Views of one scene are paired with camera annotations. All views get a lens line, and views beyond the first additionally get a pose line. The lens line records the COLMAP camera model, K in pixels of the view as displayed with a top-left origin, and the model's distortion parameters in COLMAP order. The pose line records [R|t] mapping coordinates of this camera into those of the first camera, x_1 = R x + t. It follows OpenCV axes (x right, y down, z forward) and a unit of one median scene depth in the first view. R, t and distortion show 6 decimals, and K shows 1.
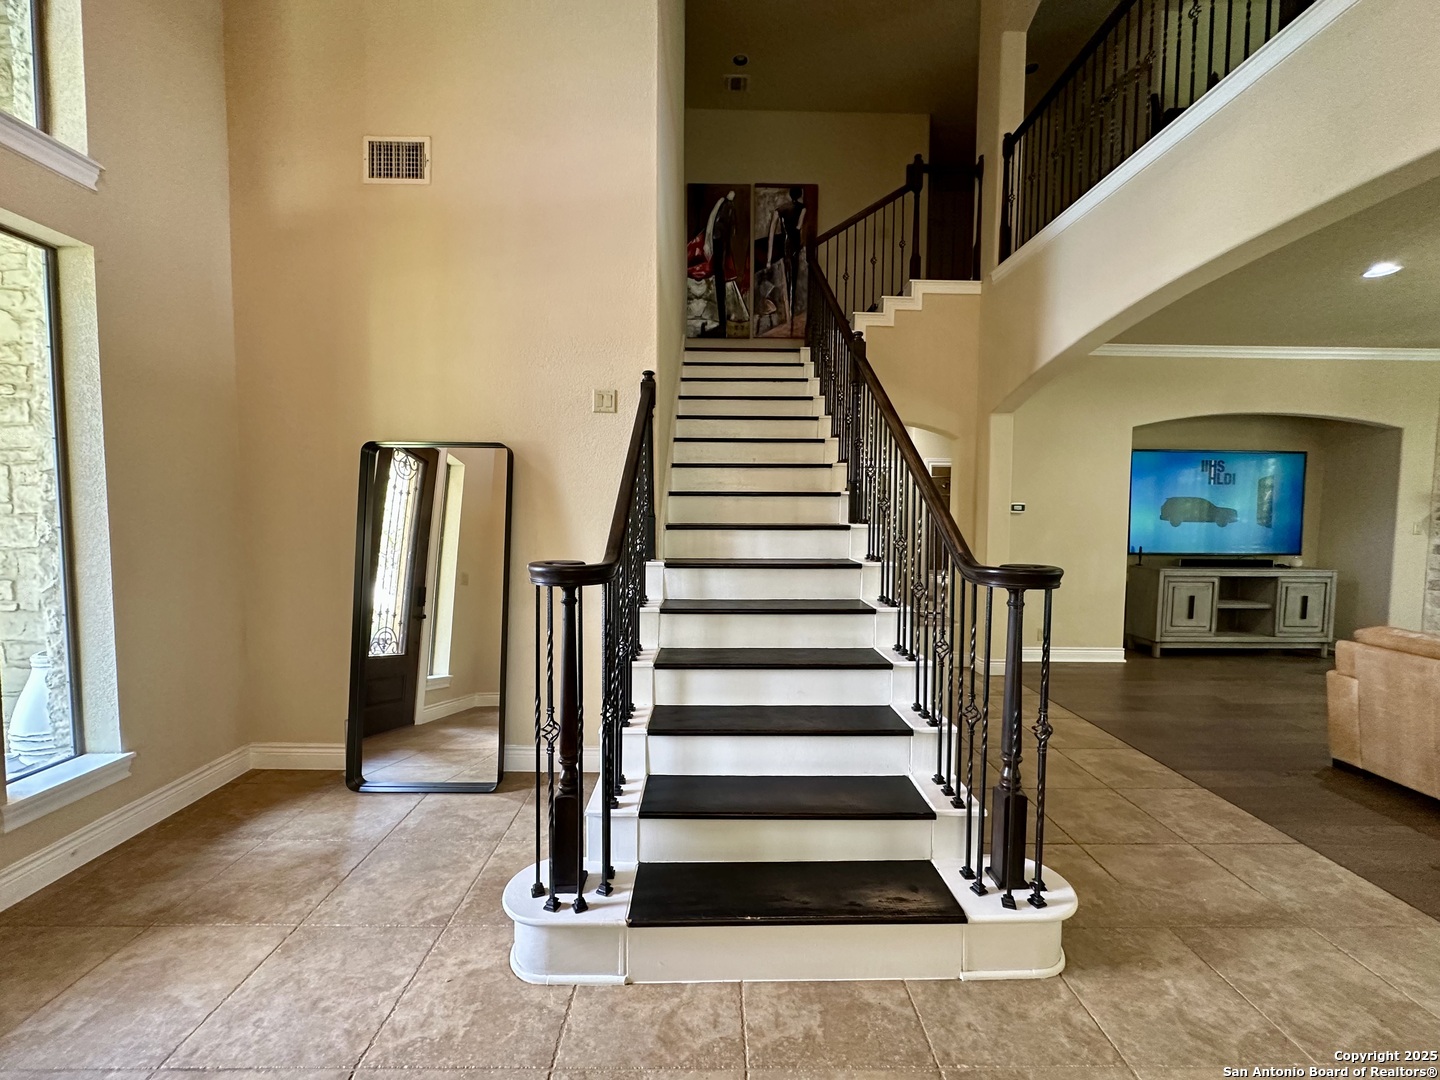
lens RADIAL K [[574.8, 0, 718.4], [0, 574.8, 540.0], [0, 0, 1]] dist [-0.003205, -0.000028]
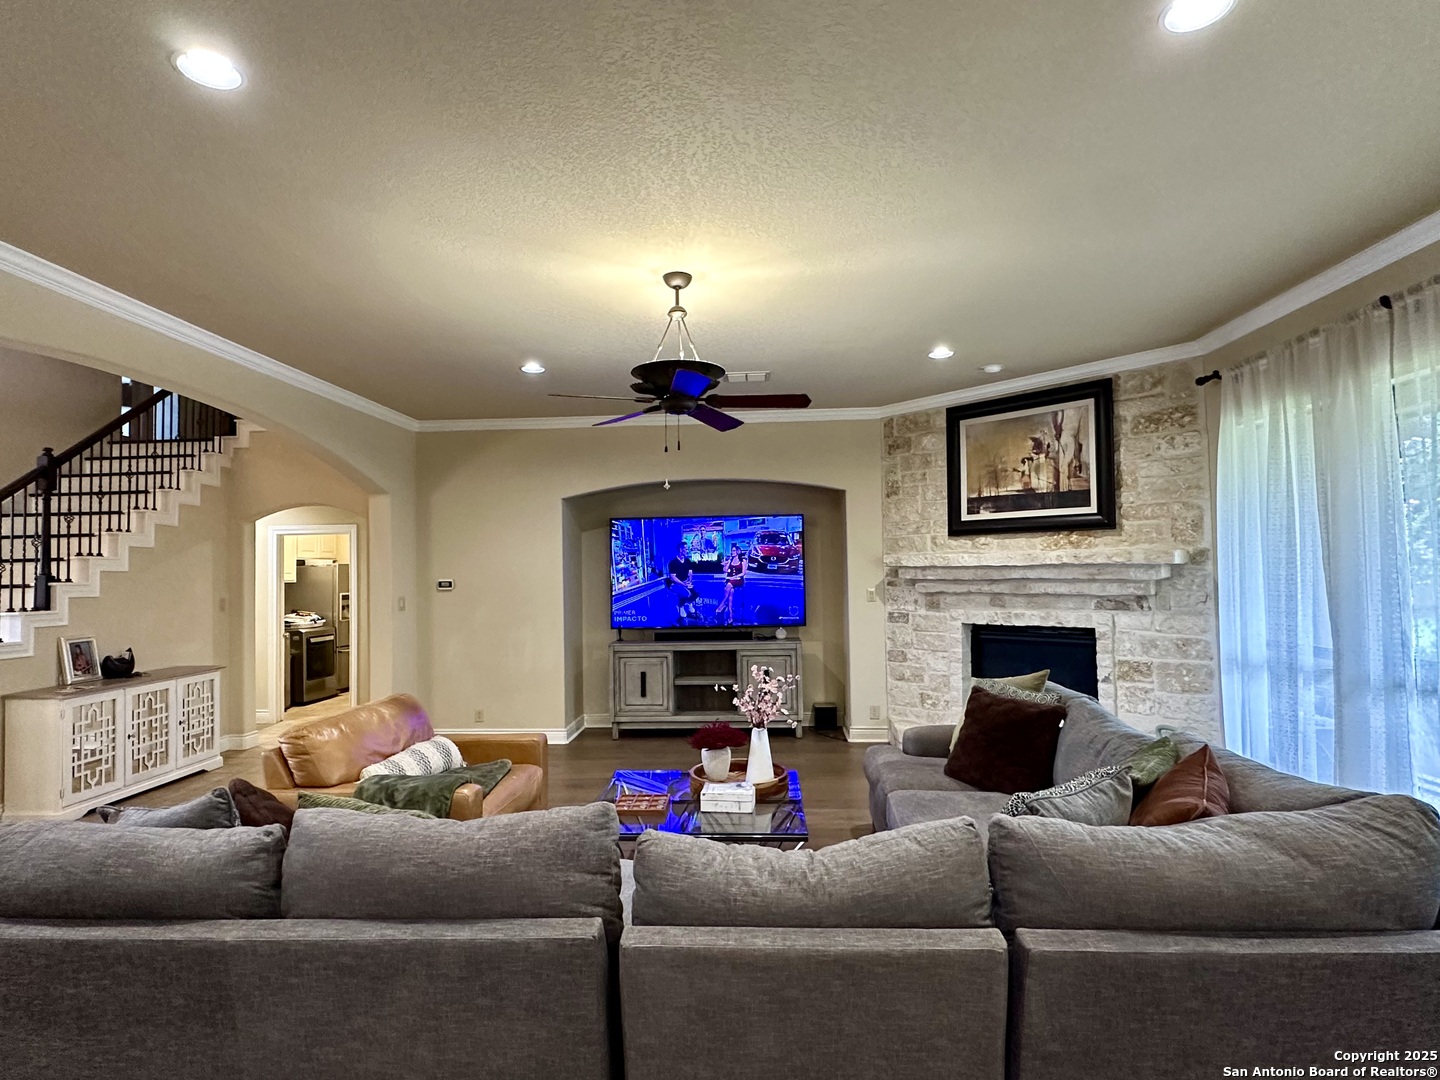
lens RADIAL K [[761.9, 0, 715.5], [0, 761.9, 541.7], [0, 0, 1]] dist [-0.004096, -0.000832]
pose [[0.997133, -0.030242, -0.069370, 1.033461], [0.023534, 0.995146, -0.095556, 0.005980], [0.071923, 0.093650, 0.993004, -0.259455]]
